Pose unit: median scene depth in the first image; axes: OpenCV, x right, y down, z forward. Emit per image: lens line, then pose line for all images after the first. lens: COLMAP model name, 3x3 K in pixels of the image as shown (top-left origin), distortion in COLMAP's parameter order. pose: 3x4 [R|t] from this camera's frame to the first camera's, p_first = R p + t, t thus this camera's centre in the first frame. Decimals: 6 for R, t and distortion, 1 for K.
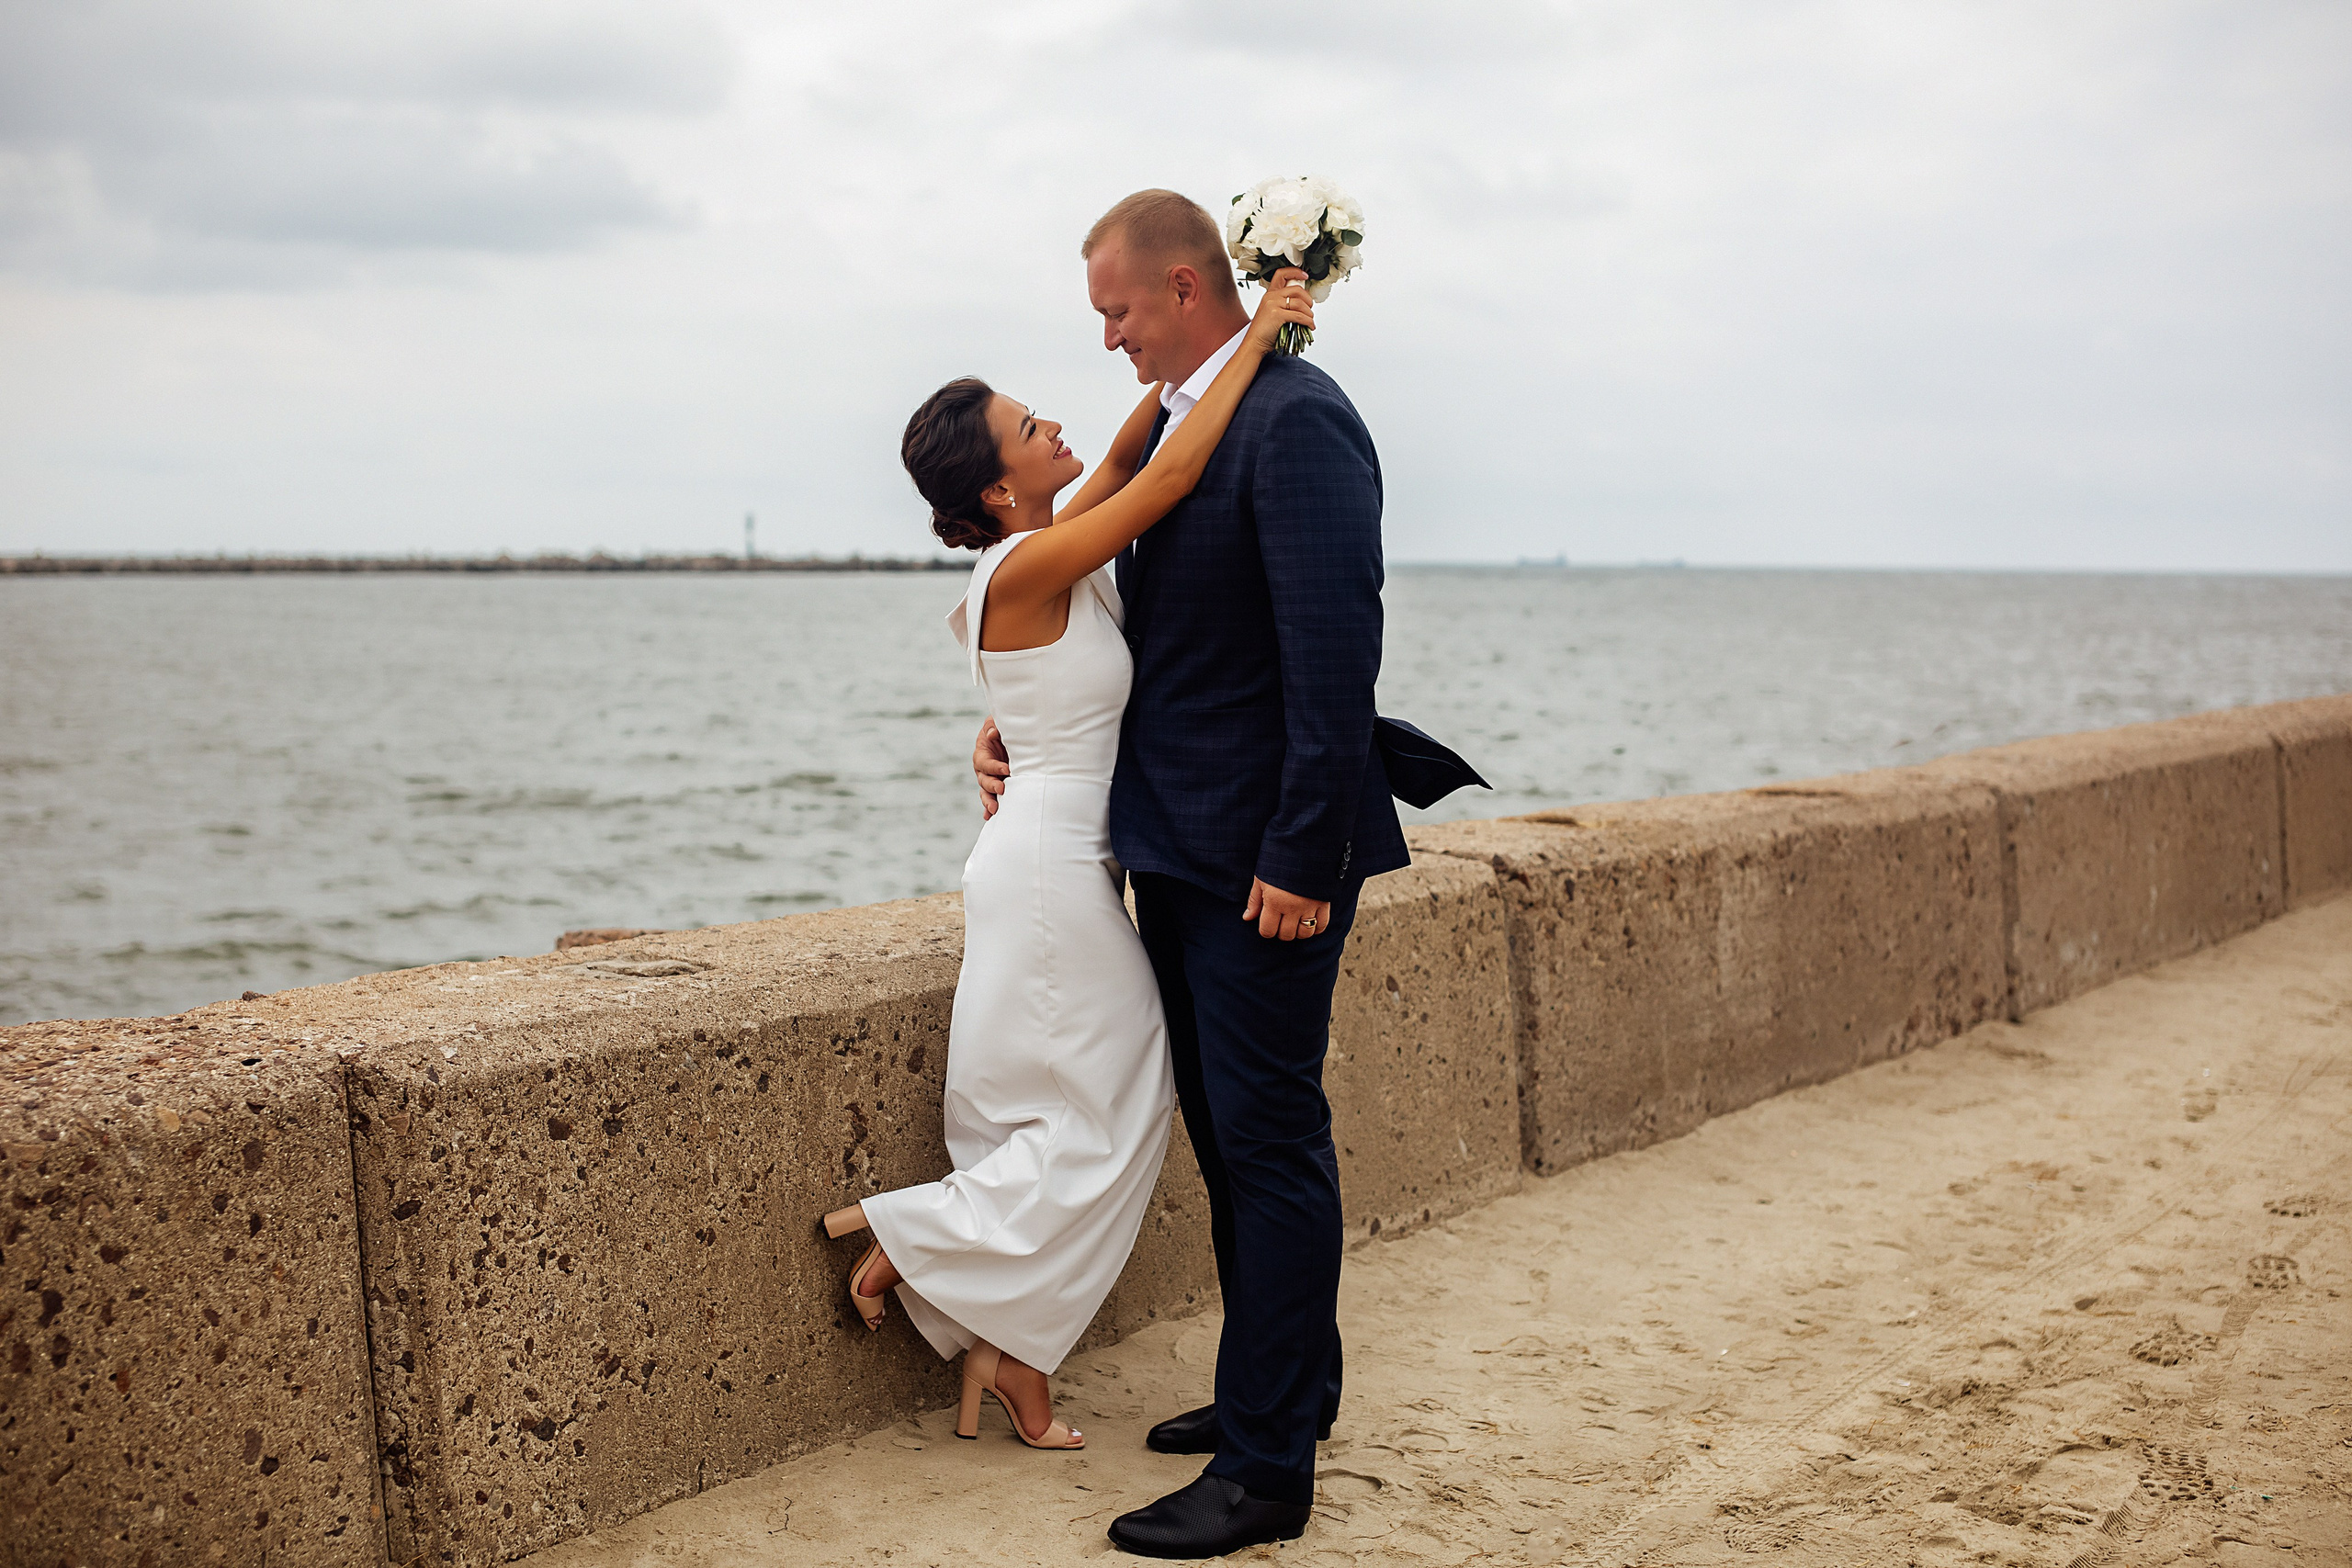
lens RADIAL K [[3134.1, 0, 1176.0], [0, 3134.1, 784.0], [0, 0, 1]] dist [-0.142839, 0.271948]
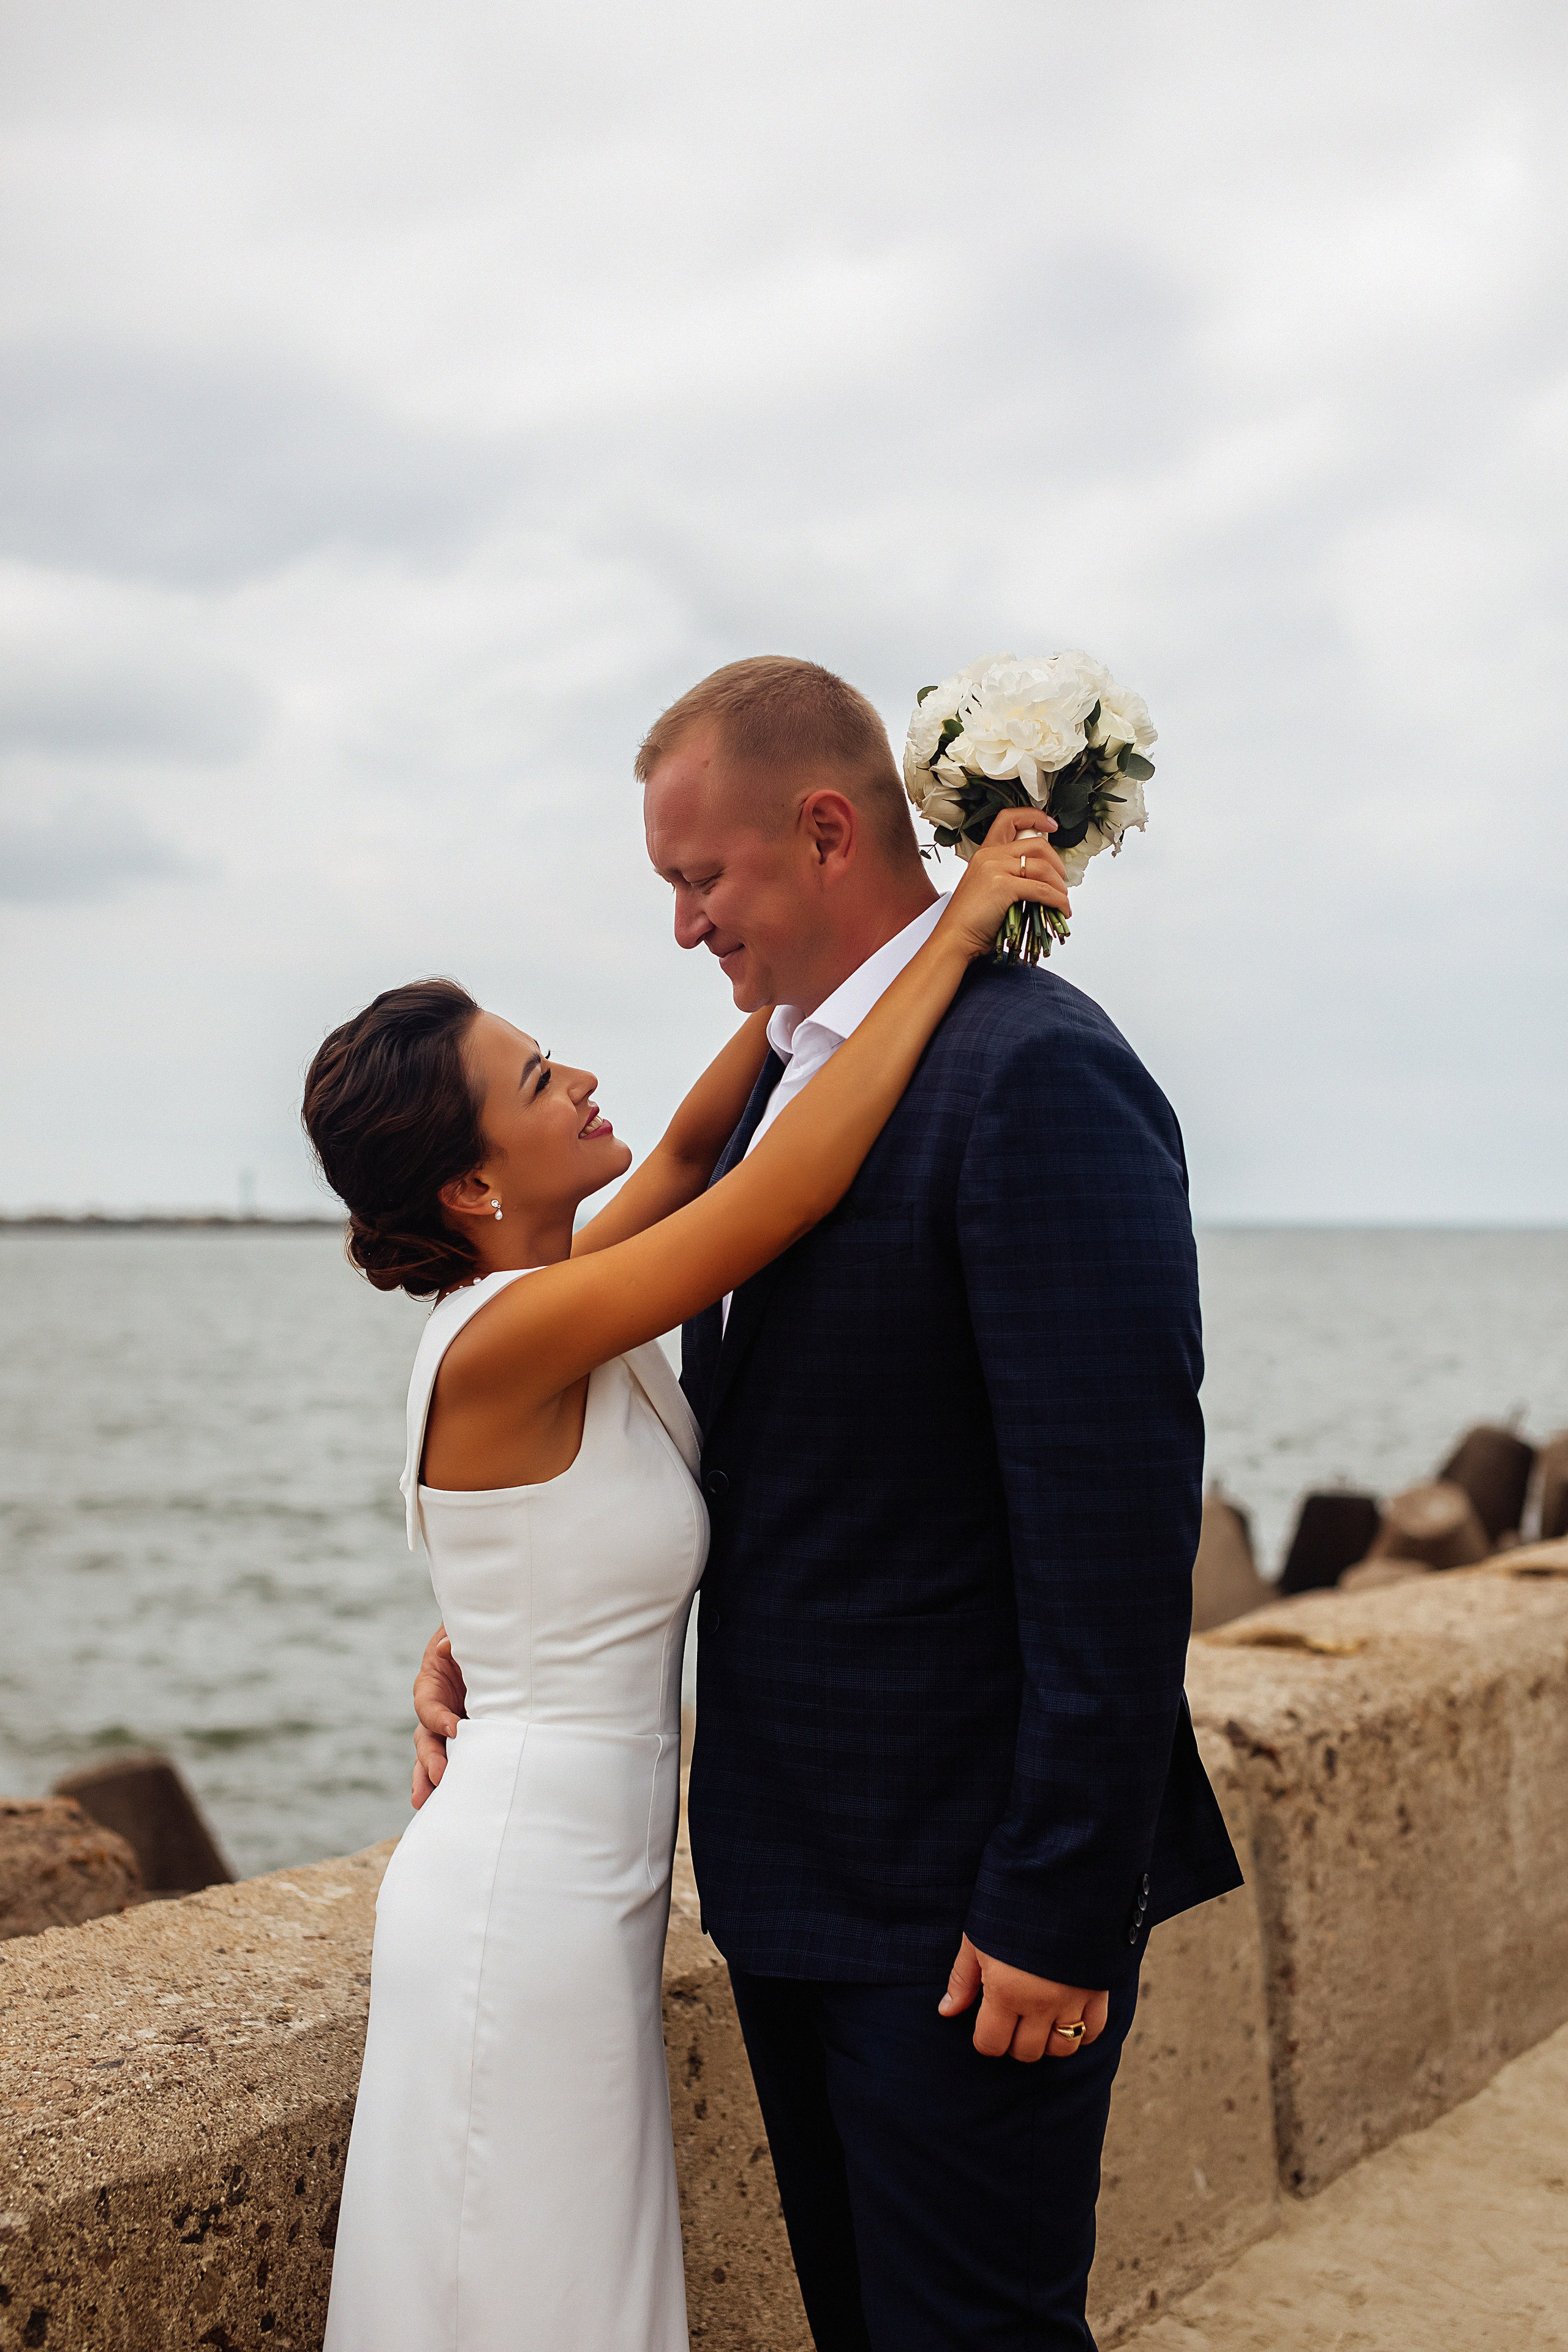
lens RADIAL K [[3005.9, 0, 774.8], [0, 3005.9, 1203.4], [0, 0, 1]] dist [-0.123892, 0.311851]
pose [[0.999420, -0.004099, 0.033795, -0.017558], [0.006574, 0.997276, -0.073471, -0.042667], [-0.033402, 0.073651, 0.996725, 0.362561]]
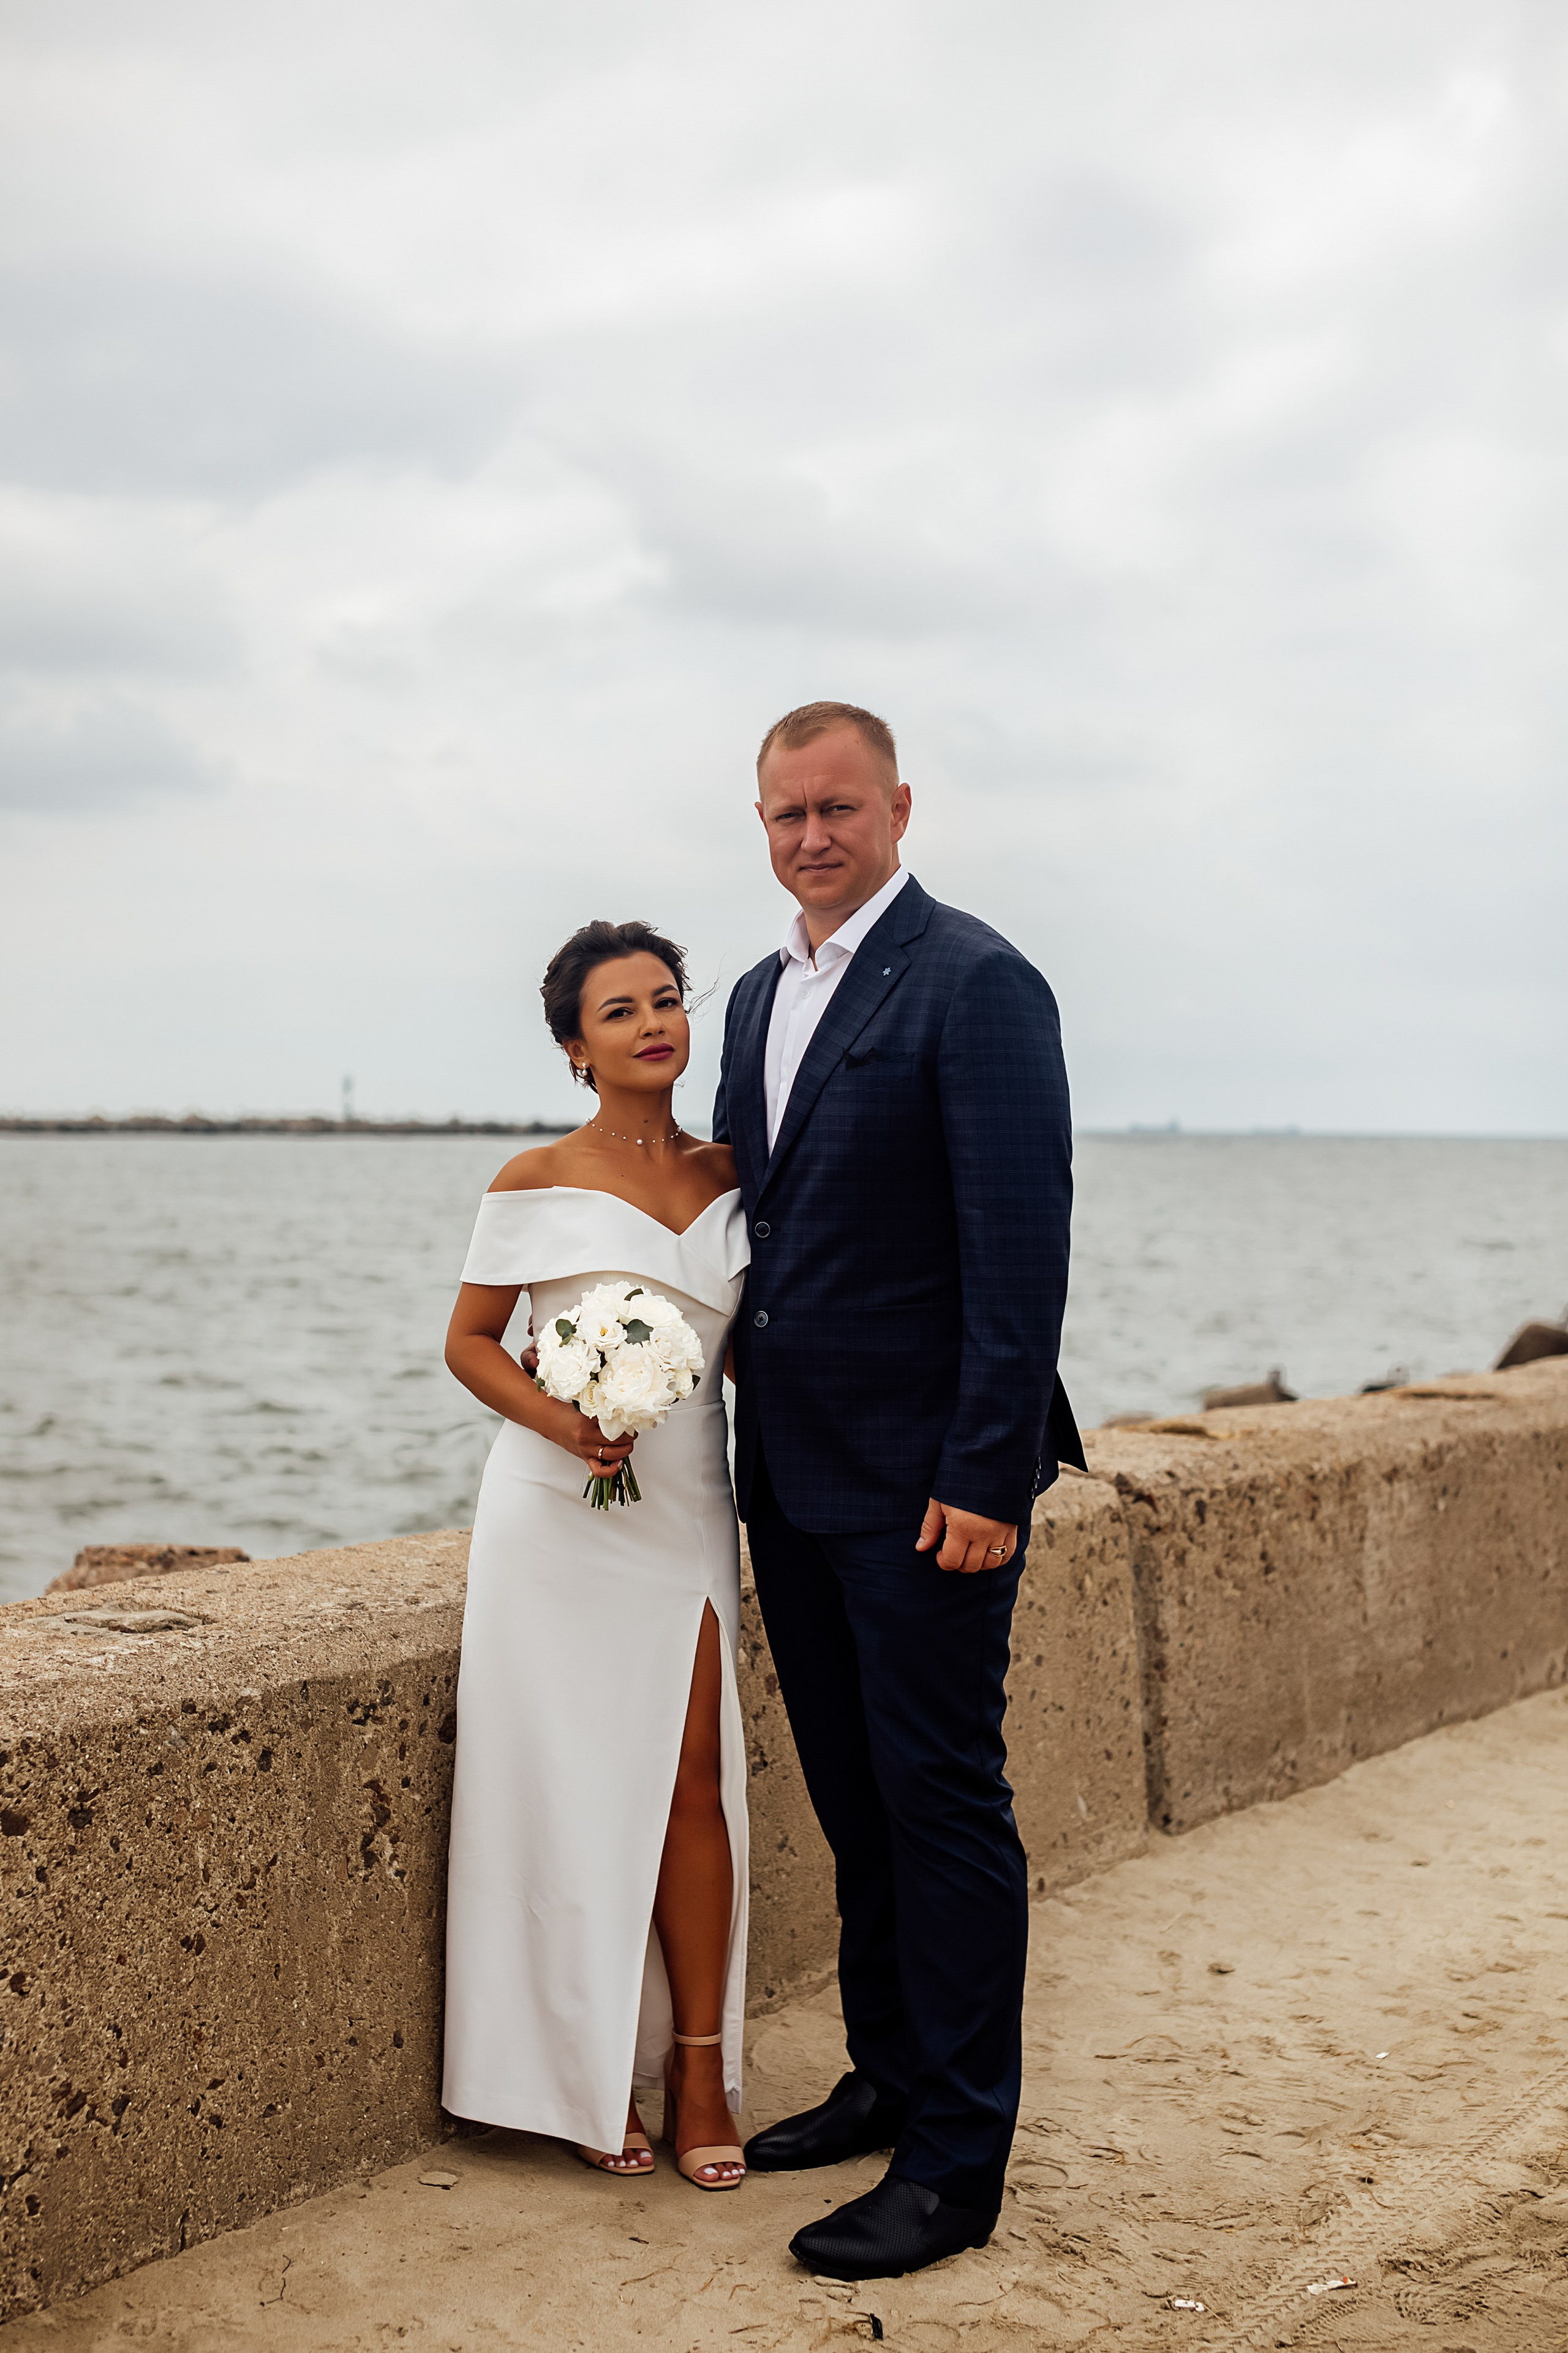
lens RADIAL K [[3135.5, 0, 784.0], [0, 3135.5, 1176.5], [0, 0, 1]] dist [-0.142839, 0.271948]
pose [[0.999991, 0.004252, -0.000373, 0.006854], [-0.004266, 0.998523, -0.054159, -0.013515], [0.000142, 0.054160, 0.998532, 0.108102]]
